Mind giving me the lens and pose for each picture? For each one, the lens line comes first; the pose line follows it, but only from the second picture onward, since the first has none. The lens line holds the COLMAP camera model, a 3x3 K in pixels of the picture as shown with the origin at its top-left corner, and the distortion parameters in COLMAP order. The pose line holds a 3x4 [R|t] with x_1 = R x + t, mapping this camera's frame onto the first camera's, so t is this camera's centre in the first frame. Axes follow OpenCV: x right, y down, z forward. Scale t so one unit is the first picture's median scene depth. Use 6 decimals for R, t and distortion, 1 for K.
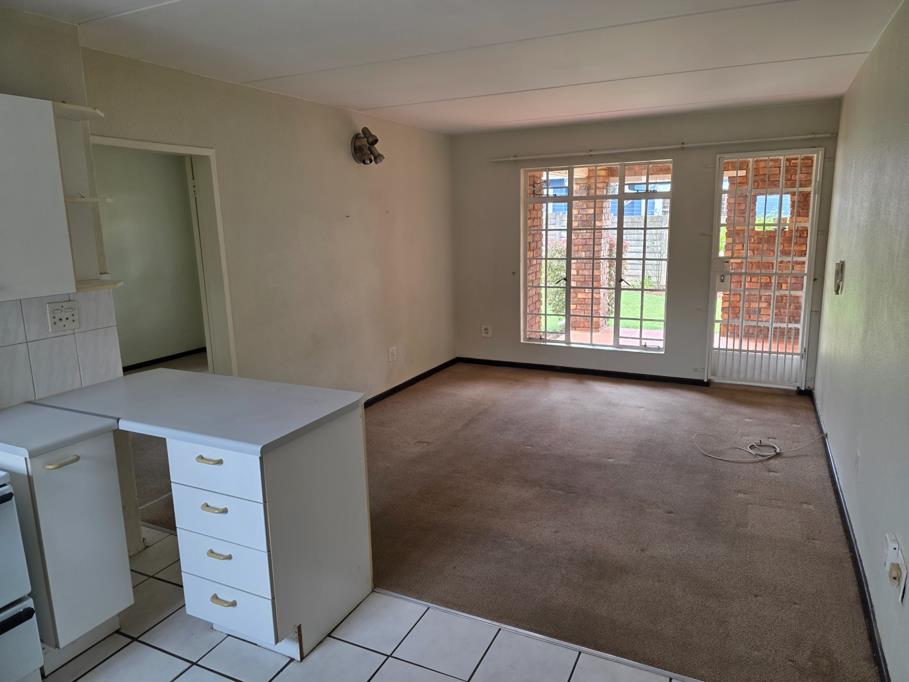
lens RADIAL K [[620.7, 0, 453.5], [0, 620.7, 338.2], [0, 0, 1]] dist [0.059726, -0.033407]
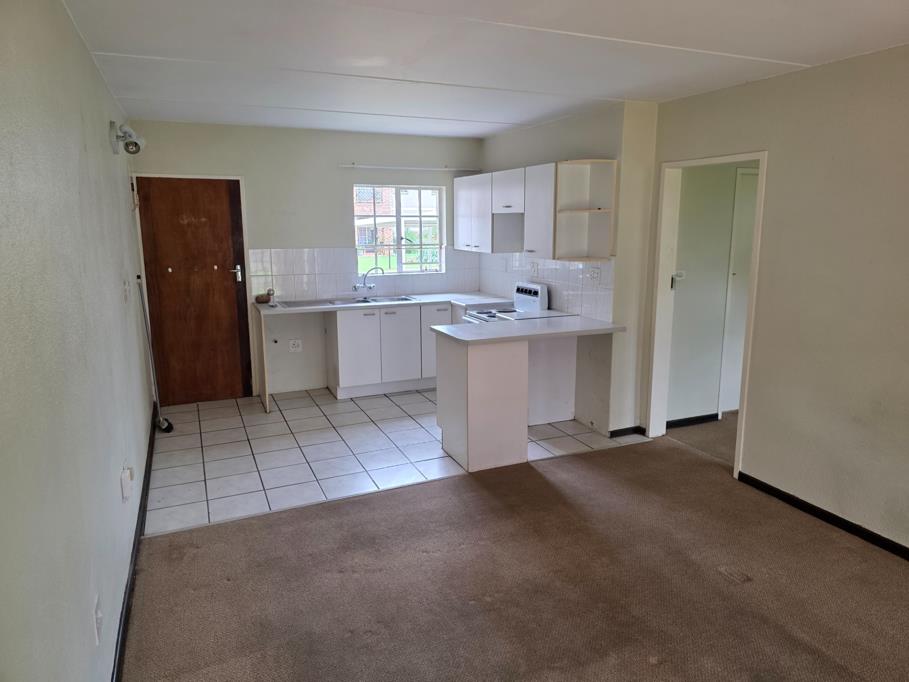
lens RADIAL K [[620.7, 0, 476.3], [0, 620.7, 339.9], [0, 0, 1]] dist [0.059726, -0.033407]
pose [[-0.635992, 0.170940, -0.752525, 1.199220], [-0.137729, 0.934357, 0.328644, -0.501459], [0.759306, 0.312660, -0.570700, 2.283974]]
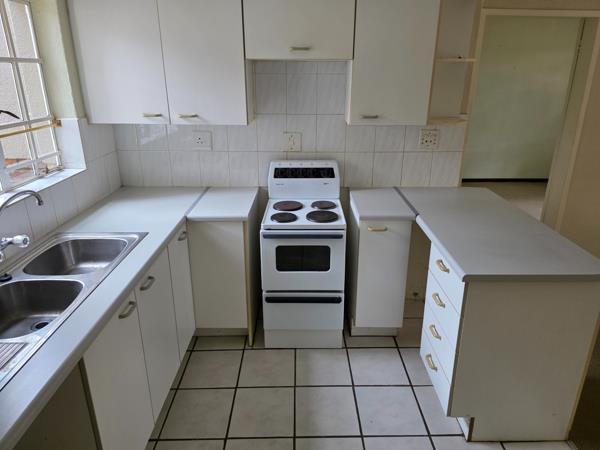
lens RADIAL K [[409.7, 0, 309.9], [0, 409.7, 214.8], [0, 0, 1]] dist [0.059726, -0.033407]
pose [[0.467716, 0.323078, -0.822716, 0.143646], [-0.196047, 0.945537, 0.259856, -0.069986], [0.861862, 0.039753, 0.505582, 0.263183]]
